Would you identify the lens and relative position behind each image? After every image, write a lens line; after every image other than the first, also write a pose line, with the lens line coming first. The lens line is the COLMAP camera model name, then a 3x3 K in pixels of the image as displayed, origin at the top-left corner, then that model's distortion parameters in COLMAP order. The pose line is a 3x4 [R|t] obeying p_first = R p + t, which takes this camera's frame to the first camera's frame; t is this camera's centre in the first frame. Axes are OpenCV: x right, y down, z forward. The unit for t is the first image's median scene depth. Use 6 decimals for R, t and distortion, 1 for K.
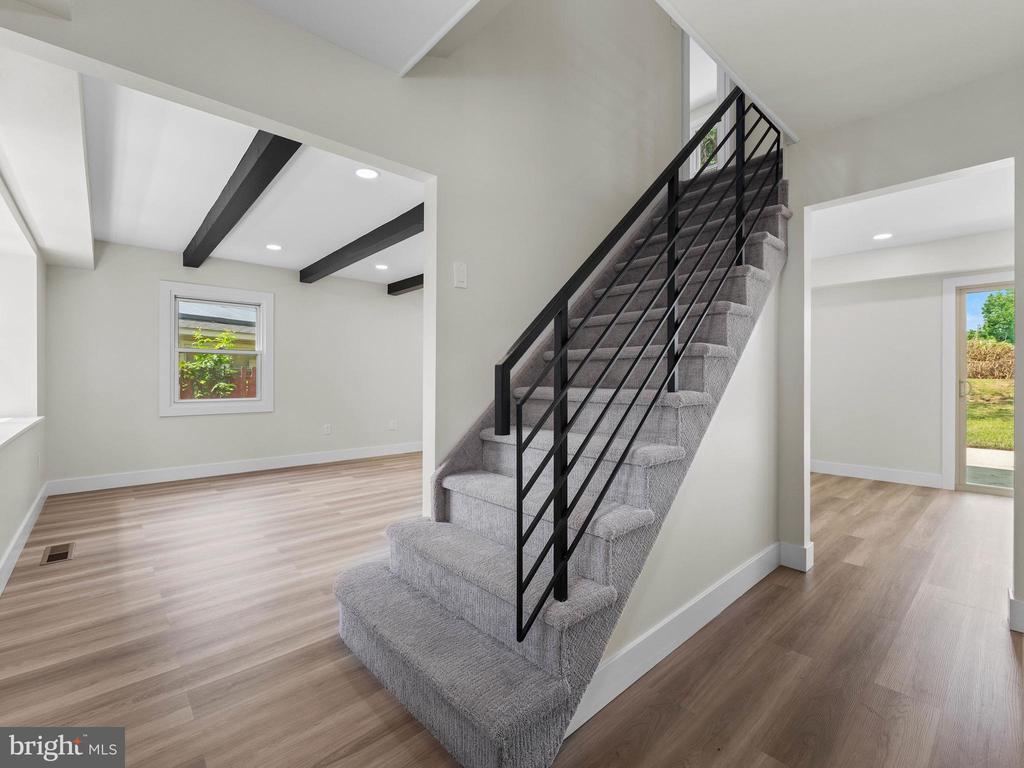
lens RADIAL K [[458.5, 0, 511.2], [0, 458.5, 380.3], [0, 0, 1]] dist [0.003264, -0.001502]
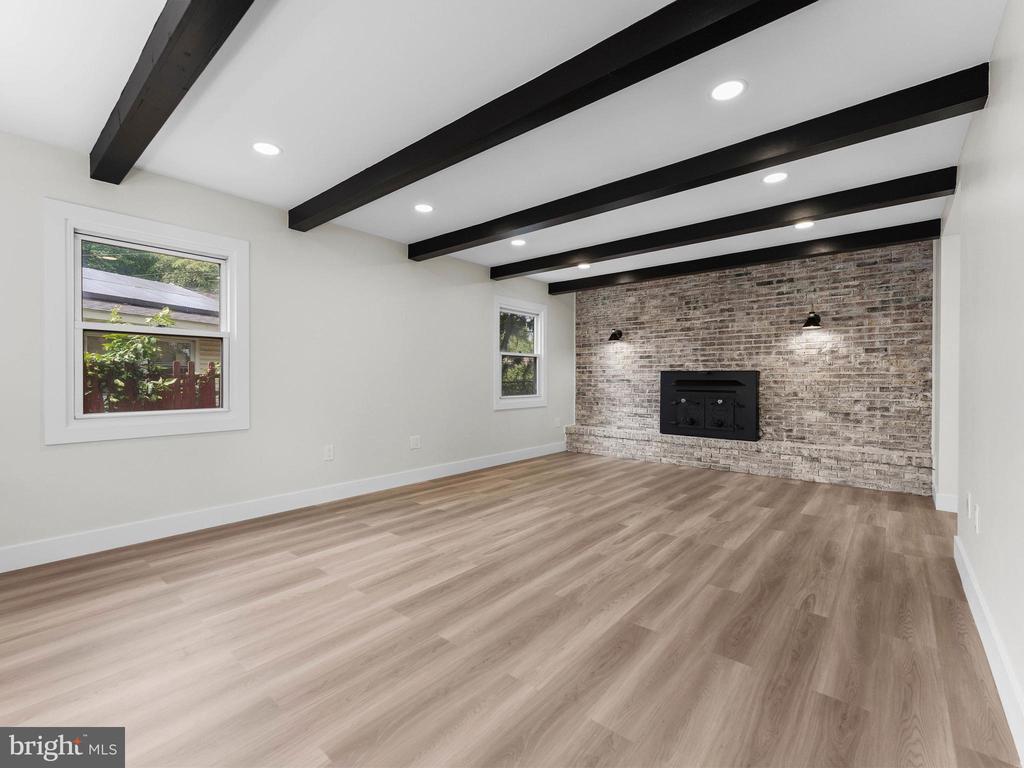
lens RADIAL K [[458.5, 0, 514.2], [0, 458.5, 384.6], [0, 0, 1]] dist [0.003264, -0.001502]
pose [[0.990263, -0.001700, 0.139198, -0.252927], [0.000351, 0.999953, 0.009713, 0.000182], [-0.139208, -0.009570, 0.990217, 0.335192]]
